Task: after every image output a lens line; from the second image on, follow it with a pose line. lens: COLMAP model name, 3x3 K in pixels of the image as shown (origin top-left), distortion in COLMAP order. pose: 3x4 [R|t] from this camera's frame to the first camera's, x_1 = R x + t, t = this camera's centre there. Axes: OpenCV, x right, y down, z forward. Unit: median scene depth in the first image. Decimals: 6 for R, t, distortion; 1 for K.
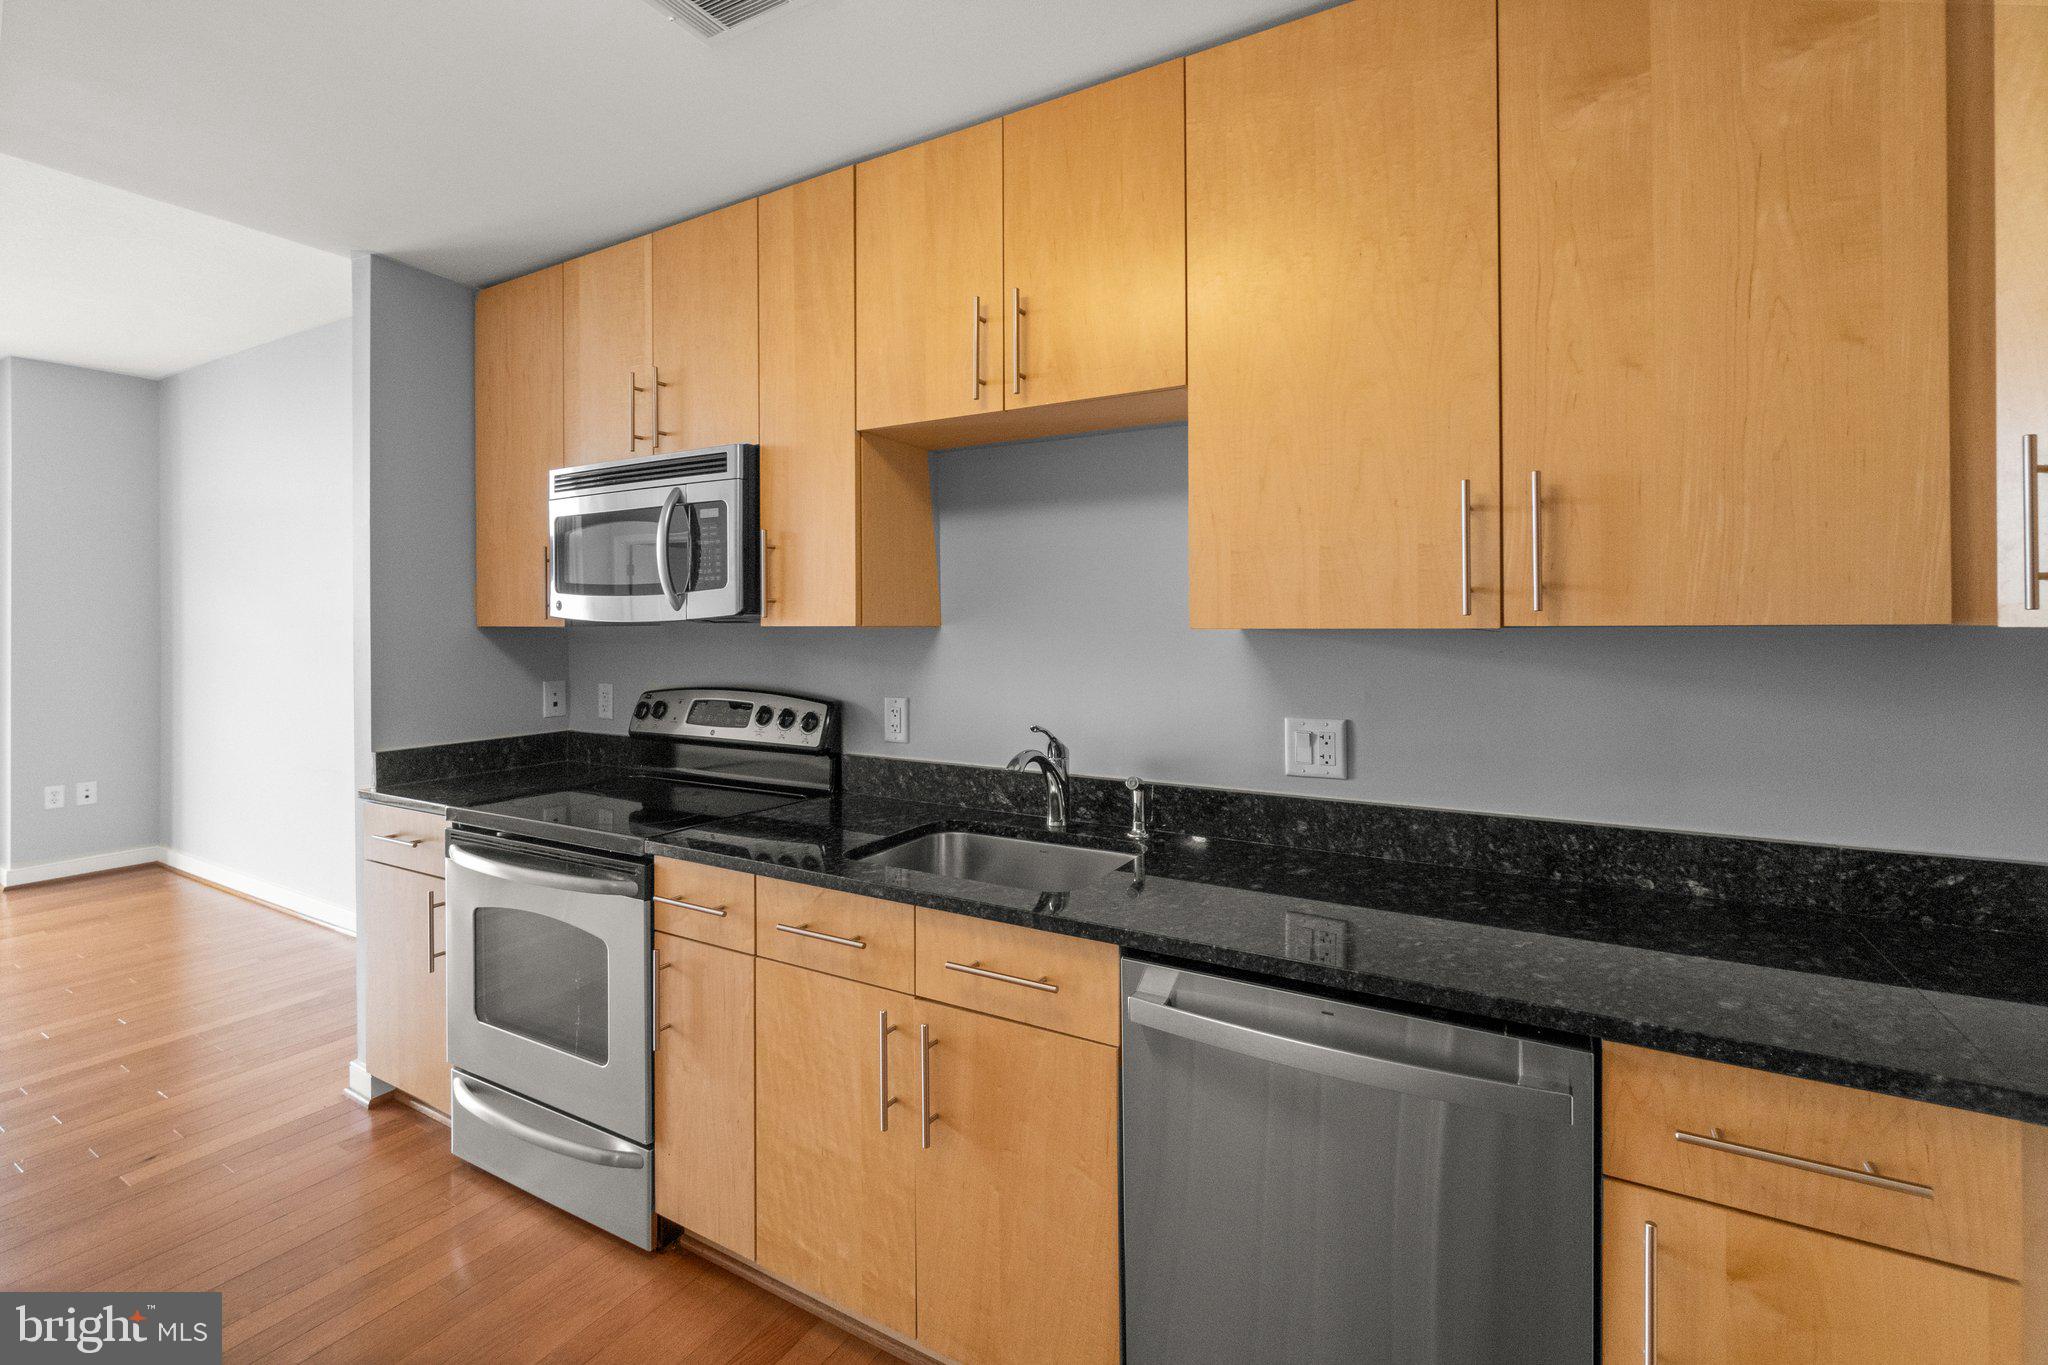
lens RADIAL K [[891.5, 0, 1016.6], [0, 891.5, 627.6], [0, 0, 1]] dist [-0.006825, 0.001548]
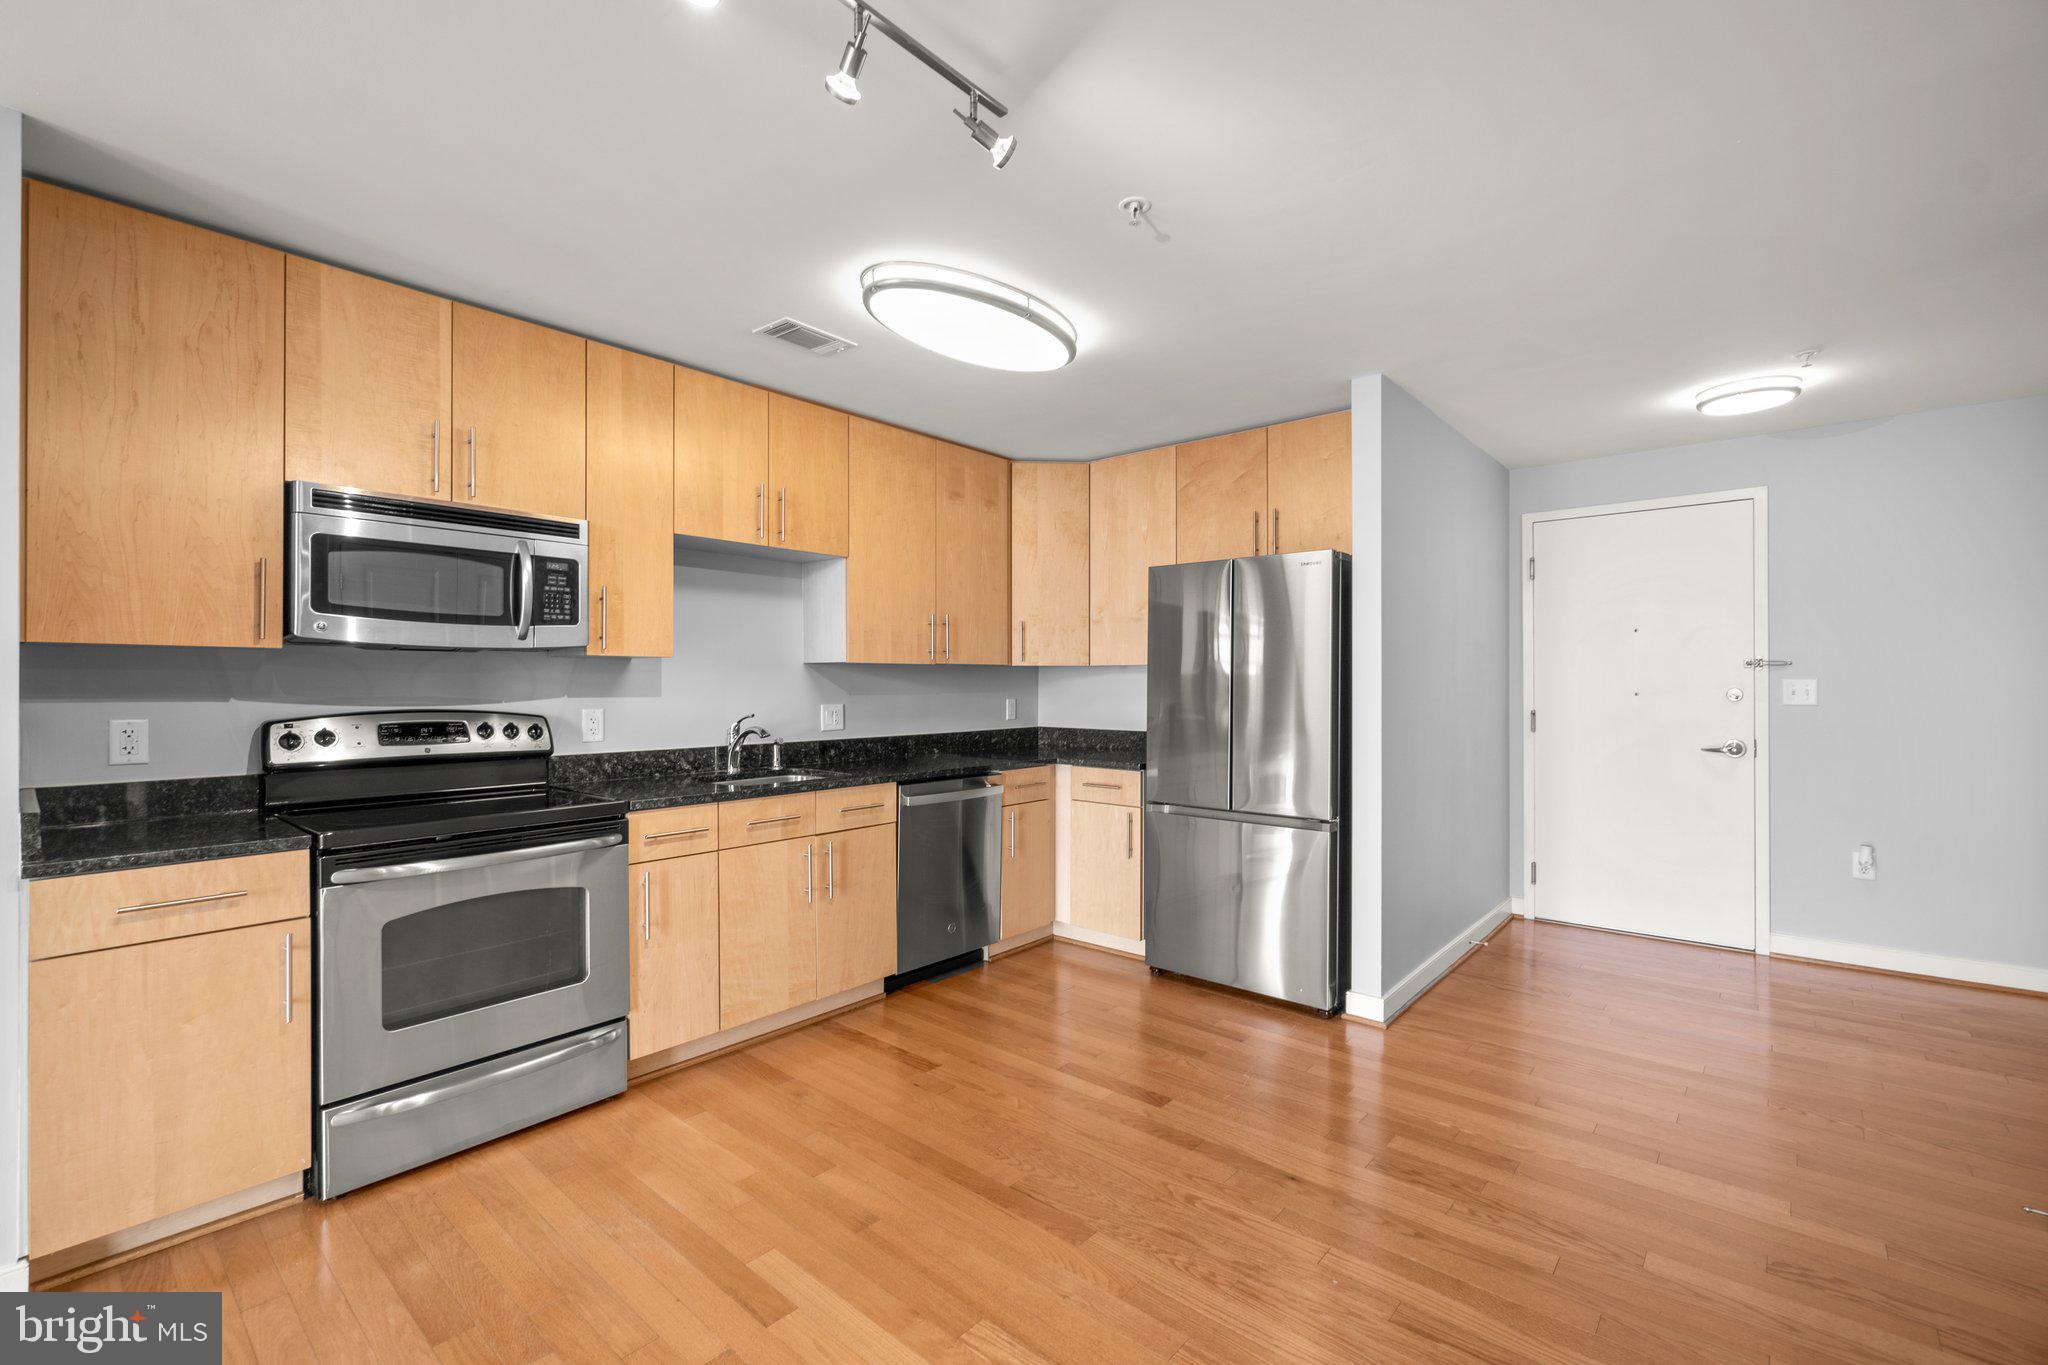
lens RADIAL K [[891.5, 0, 1020.6], [0, 891.5, 689.6], [0, 0, 1]] dist [-0.006825, 0.001548]
pose [[0.182422, -0.005215, 0.983207, -1.533891], [0.003366, 0.999983, 0.004679, 0.048193], [-0.983215, 0.002456, 0.182436, 0.103358]]
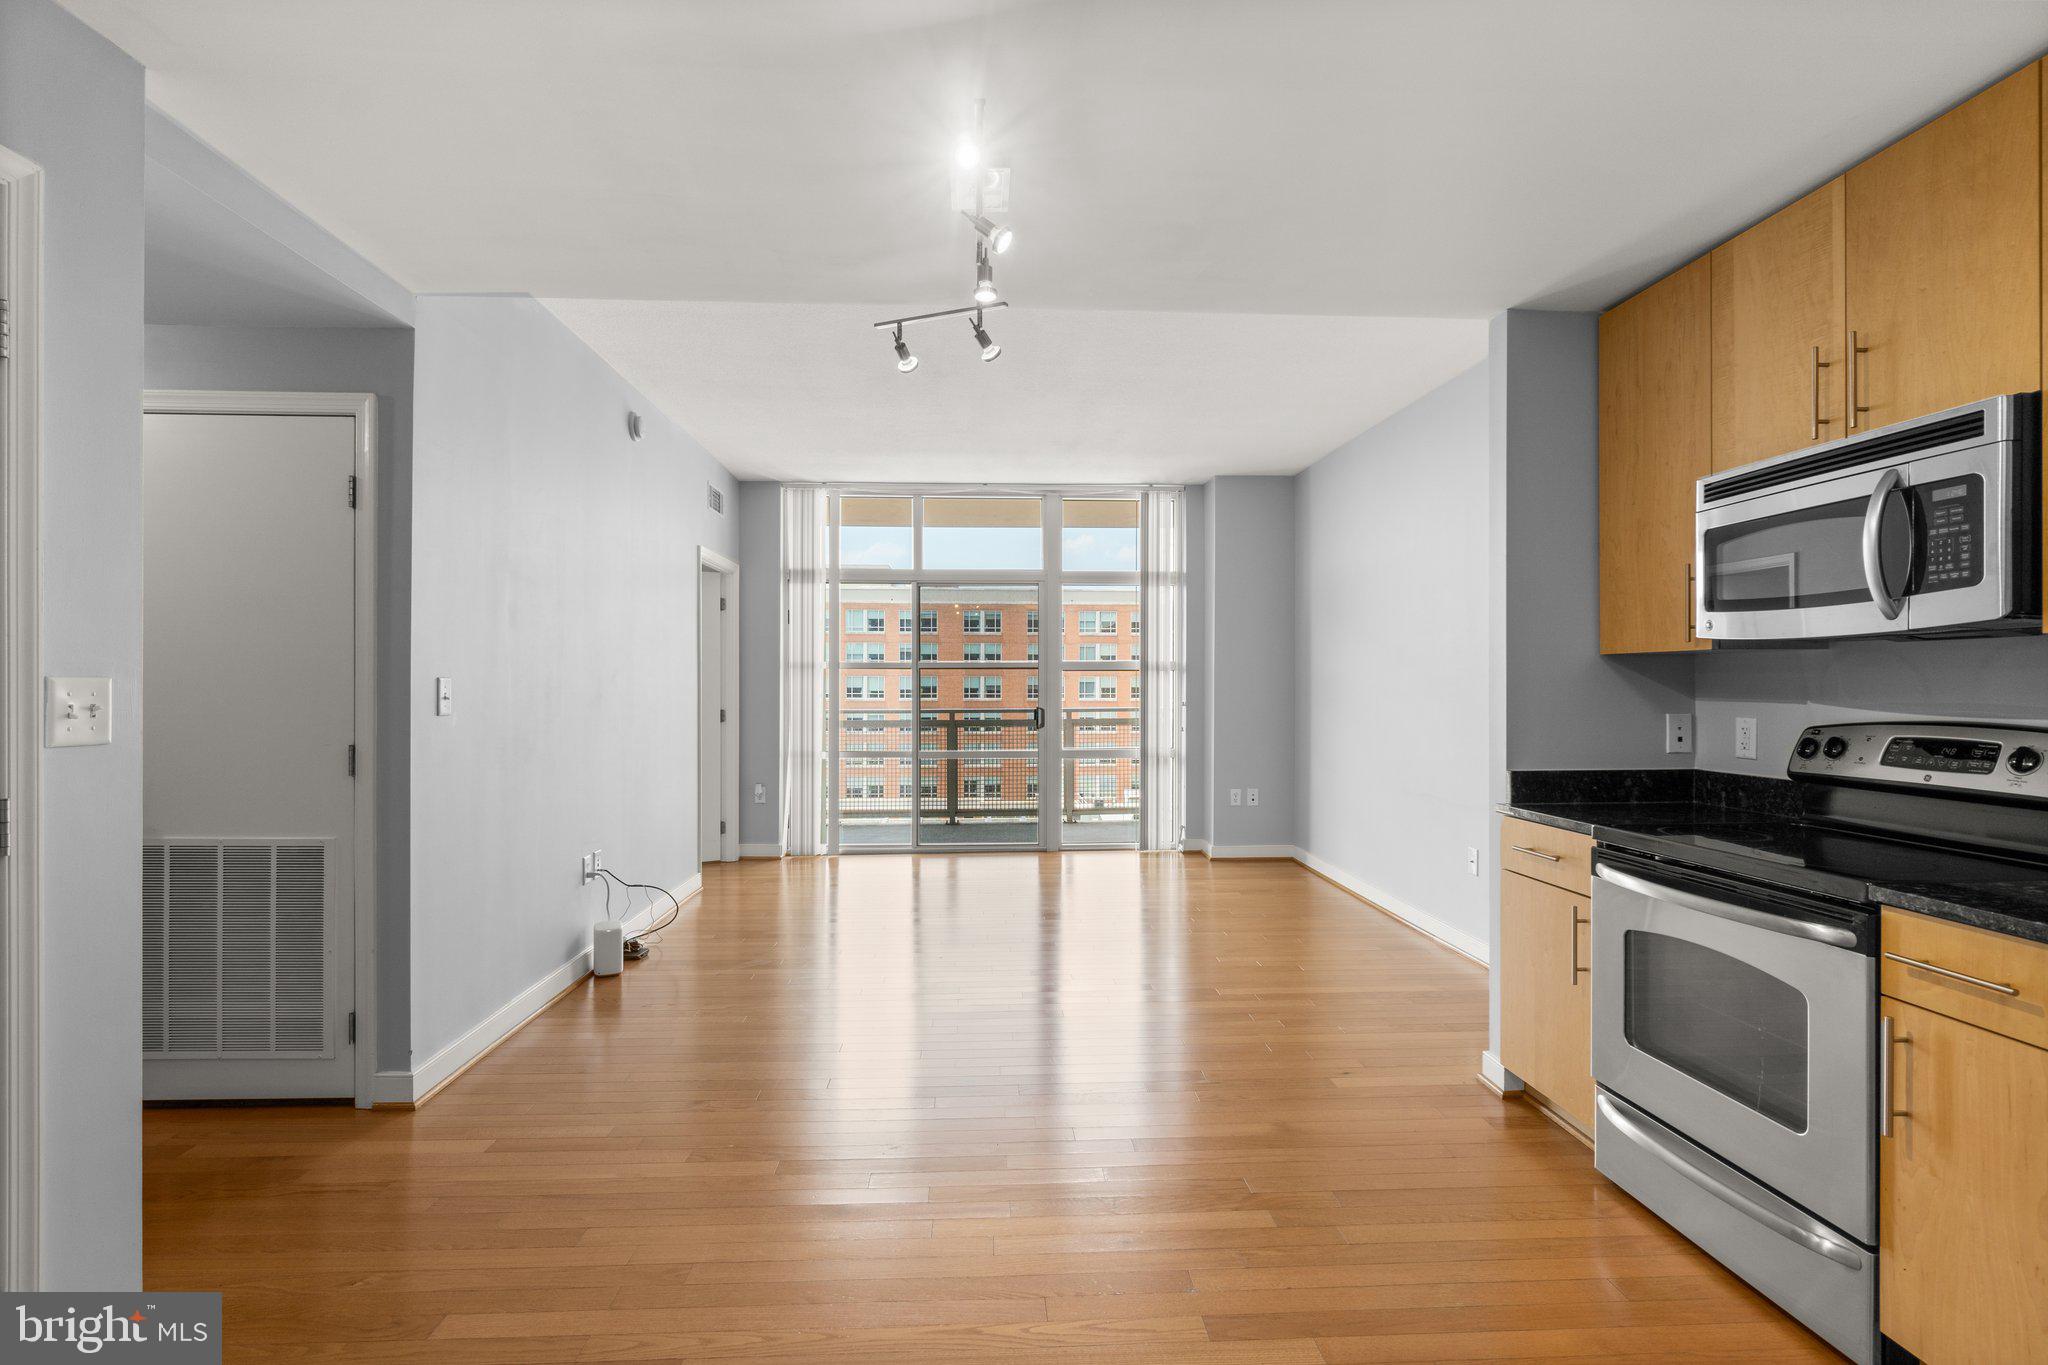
lens RADIAL K [[957.1, 0, 1027.1], [0, 957.1, 686.7], [0, 0, 1]] dist [-0.007731, 0.001164]
pose [[0.549085, 0.004761, -0.835753, -0.090359], [-0.006411, 0.999978, 0.001485, 0.048654], [0.835742, 0.004543, 0.549104, -0.151883]]
